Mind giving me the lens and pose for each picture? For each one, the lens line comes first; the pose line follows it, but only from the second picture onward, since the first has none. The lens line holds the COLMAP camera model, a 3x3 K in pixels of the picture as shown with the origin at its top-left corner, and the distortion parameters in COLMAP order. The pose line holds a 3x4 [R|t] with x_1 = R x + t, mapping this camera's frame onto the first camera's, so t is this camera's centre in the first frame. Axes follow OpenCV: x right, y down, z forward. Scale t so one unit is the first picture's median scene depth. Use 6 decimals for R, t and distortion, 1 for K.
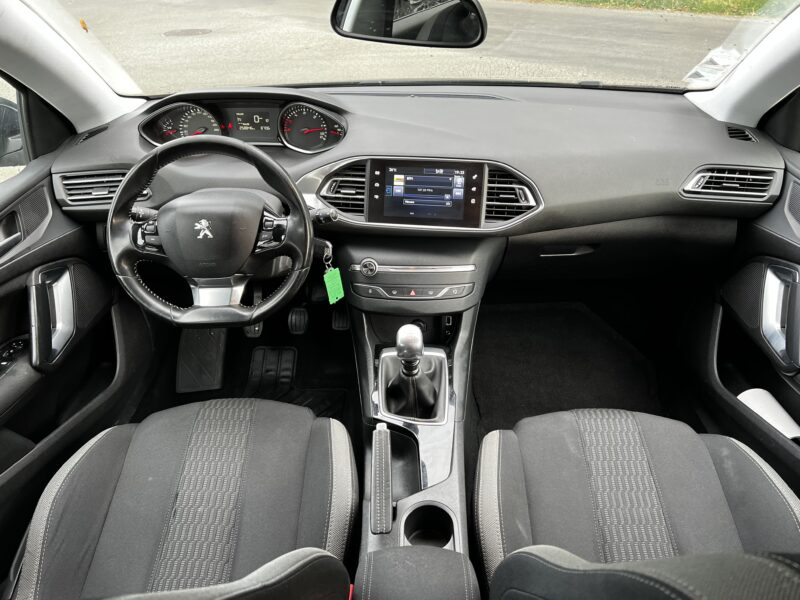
lens RADIAL K [[590.1, 0, 395.2], [0, 590.1, 300.7], [0, 0, 1]] dist [-0.008084, -0.006587]
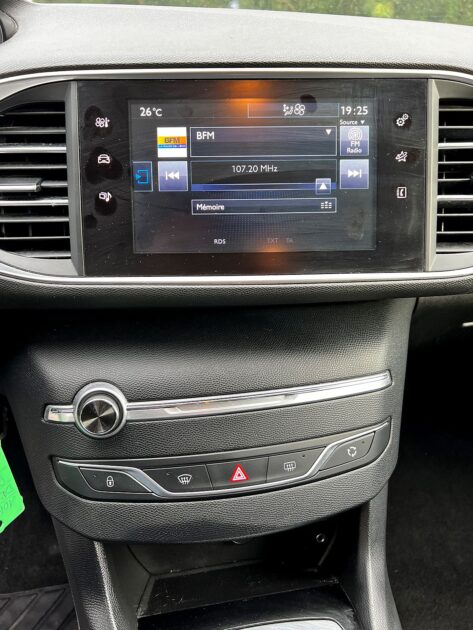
lens RADIAL K [[464.7, 0, 241.3], [0, 464.7, 320.8], [0, 0, 1]] dist [-0.008084, -0.006587]
pose [[0.975871, -0.079914, 0.203200, -0.016196], [0.090785, 0.994865, -0.044741, -0.091035], [-0.198582, 0.062109, 0.978114, 0.745997]]
